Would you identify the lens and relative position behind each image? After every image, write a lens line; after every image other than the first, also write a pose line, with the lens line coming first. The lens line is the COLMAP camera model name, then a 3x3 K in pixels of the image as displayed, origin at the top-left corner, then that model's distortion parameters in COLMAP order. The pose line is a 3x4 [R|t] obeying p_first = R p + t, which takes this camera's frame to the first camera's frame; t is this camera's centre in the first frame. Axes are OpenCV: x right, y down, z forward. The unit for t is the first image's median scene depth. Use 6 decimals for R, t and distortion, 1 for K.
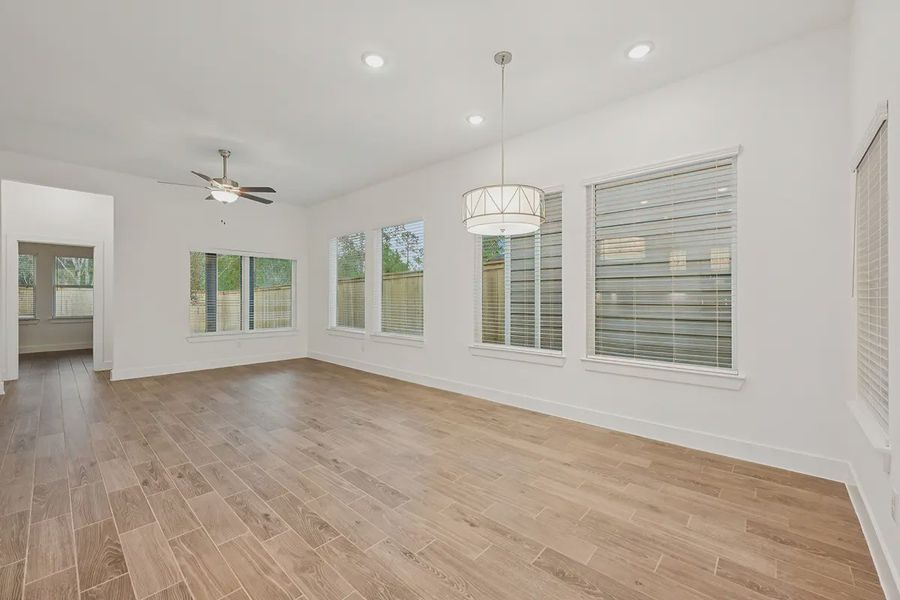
lens RADIAL K [[360.6, 0, 454.3], [0, 360.6, 298.1], [0, 0, 1]] dist [-0.001616, 0.000141]
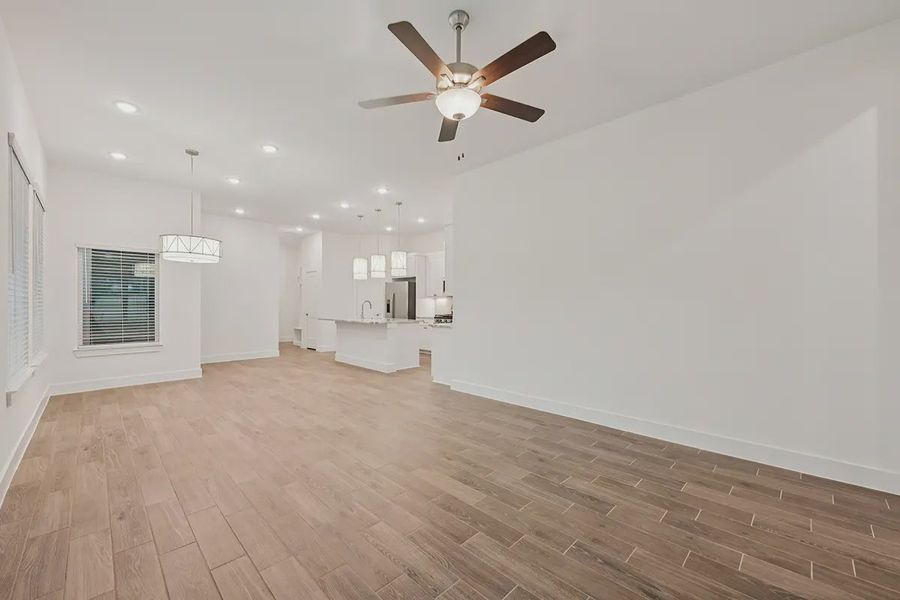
lens RADIAL K [[355.5, 0, 450.7], [0, 355.5, 302.1], [0, 0, 1]] dist [0.000033, -0.000183]
pose [[-0.998866, -0.002216, 0.047552, -0.689507], [-0.002382, 0.999991, -0.003425, -0.003308], [-0.047544, -0.003534, -0.998863, 1.604395]]
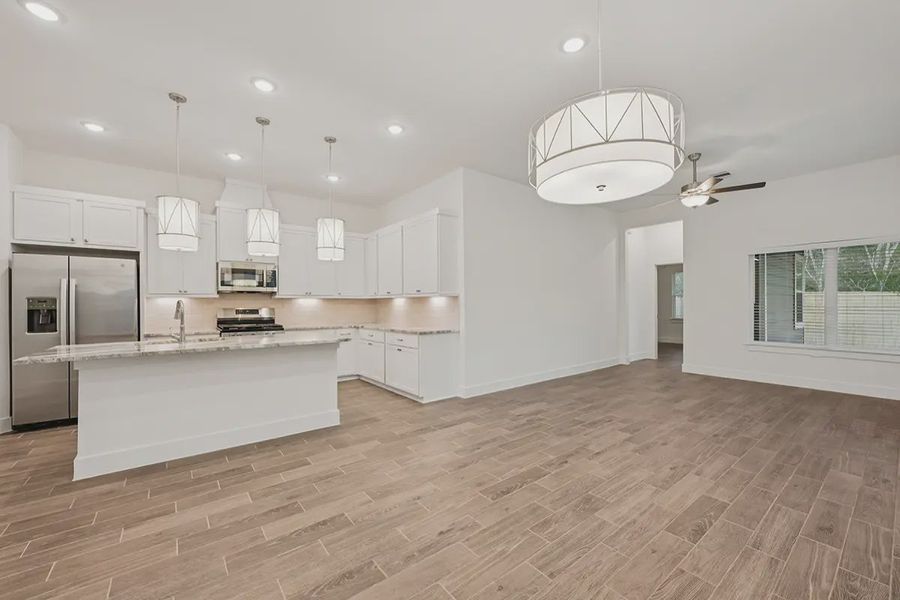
lens RADIAL K [[360.6, 0, 454.3], [0, 360.6, 298.1], [0, 0, 1]] dist [-0.001616, 0.000141]
pose [[-0.165717, -0.017792, -0.986013, 0.475688], [0.004220, 0.999815, -0.018751, 0.000260], [0.986164, -0.007268, -0.165611, 0.551977]]
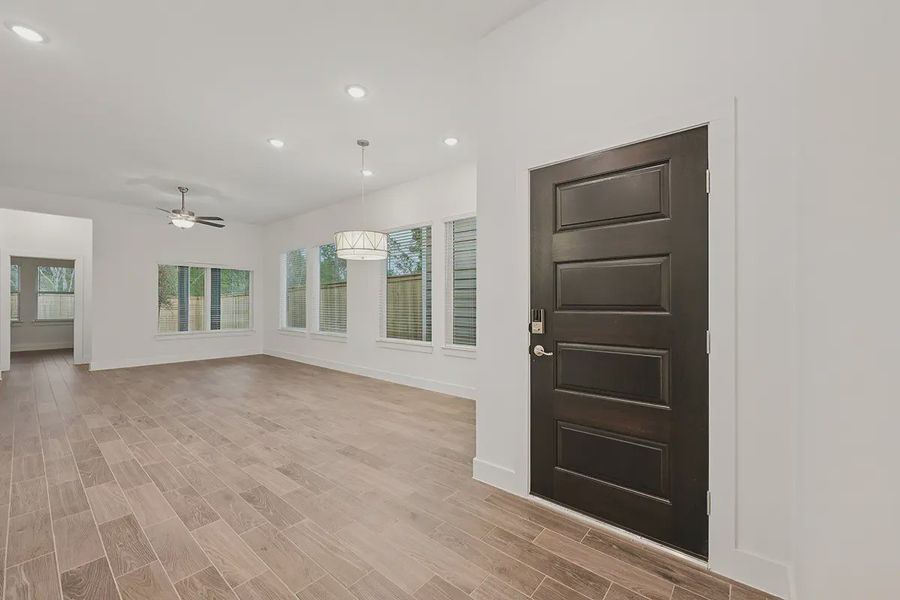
lens RADIAL K [[355.5, 0, 450.7], [0, 355.5, 302.1], [0, 0, 1]] dist [0.000033, -0.000183]
pose [[0.999380, 0.000474, 0.035193, 0.286907], [-0.000359, 0.999995, -0.003273, 0.000152], [-0.035194, 0.003258, 0.999375, -0.313748]]
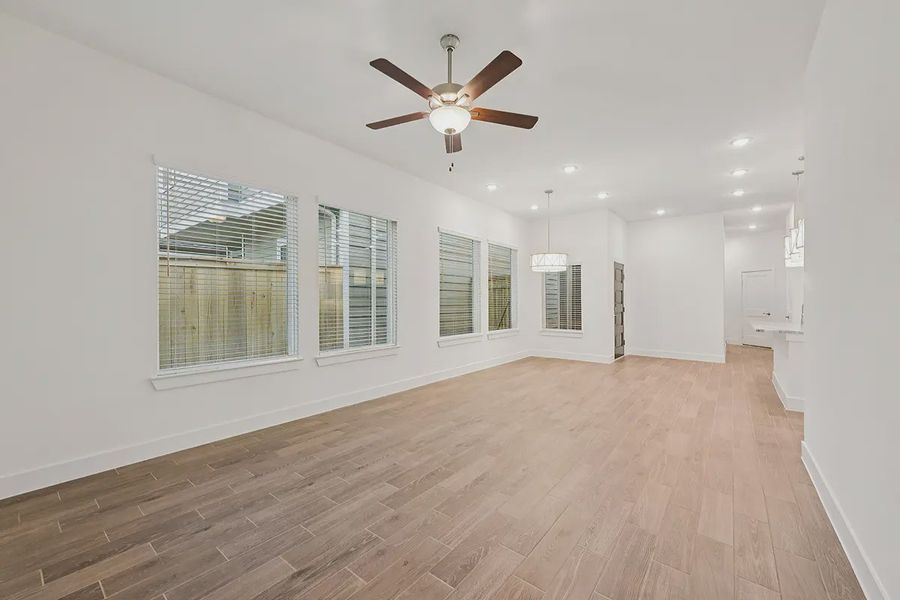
lens RADIAL K [[355.5, 0, 450.7], [0, 355.5, 302.1], [0, 0, 1]] dist [0.000033, -0.000183]
pose [[-0.068273, -0.003311, 0.997661, -1.258589], [0.000093, 0.999994, 0.003325, -0.005168], [-0.997667, 0.000320, -0.068273, 1.110970]]
